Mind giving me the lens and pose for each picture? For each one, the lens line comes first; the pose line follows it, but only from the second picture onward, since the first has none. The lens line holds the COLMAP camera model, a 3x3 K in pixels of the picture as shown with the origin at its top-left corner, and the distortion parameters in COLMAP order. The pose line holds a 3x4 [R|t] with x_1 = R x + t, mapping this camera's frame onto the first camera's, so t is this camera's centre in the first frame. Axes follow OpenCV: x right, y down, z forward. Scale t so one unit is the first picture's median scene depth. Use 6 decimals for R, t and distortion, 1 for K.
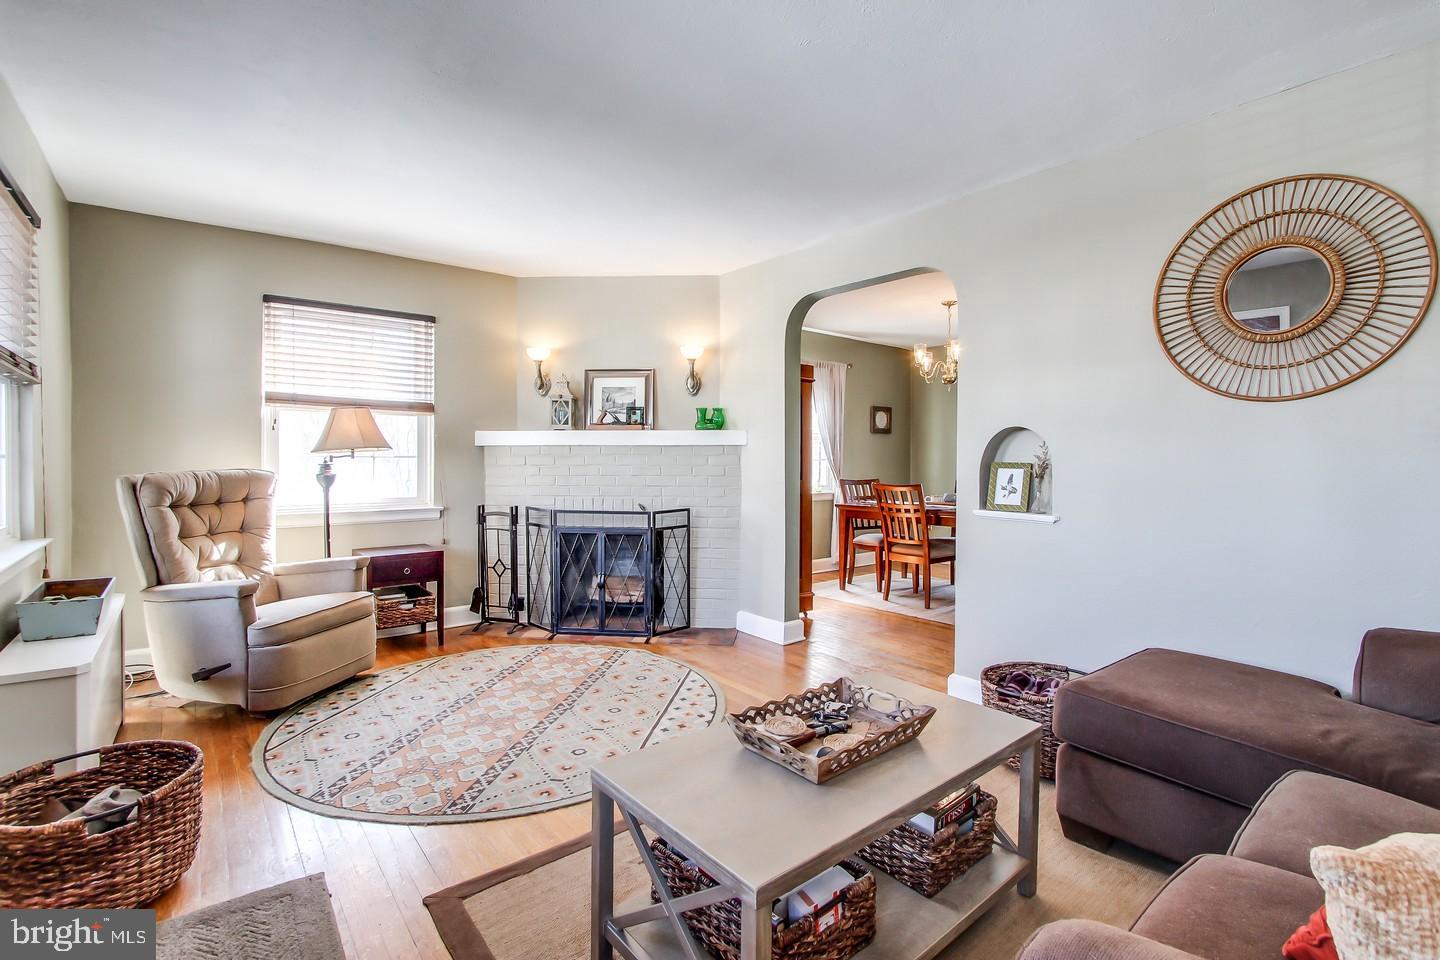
lens RADIAL K [[665.0, 0, 732.9], [0, 665.0, 465.5], [0, 0, 1]] dist [-0.003152, 0.000239]
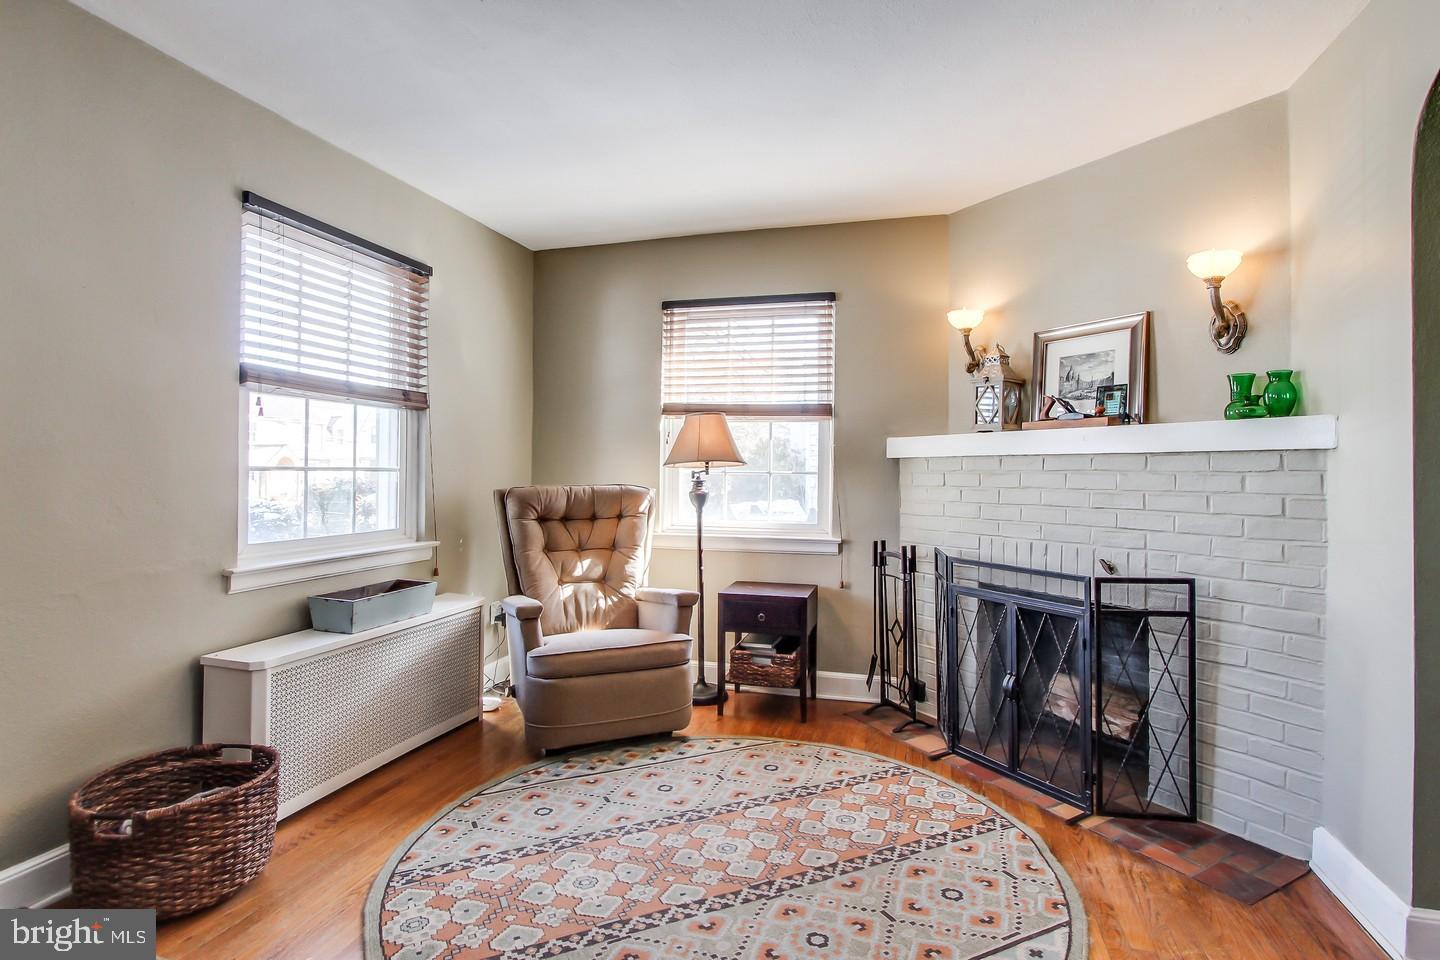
lens RADIAL K [[750.1, 0, 720.7], [0, 750.1, 463.5], [0, 0, 1]] dist [-0.010296, -0.000122]
pose [[0.569843, -0.007351, -0.821721, 0.210544], [-0.016945, 0.999642, -0.020694, -0.004503], [0.821579, 0.025716, 0.569514, 0.433476]]
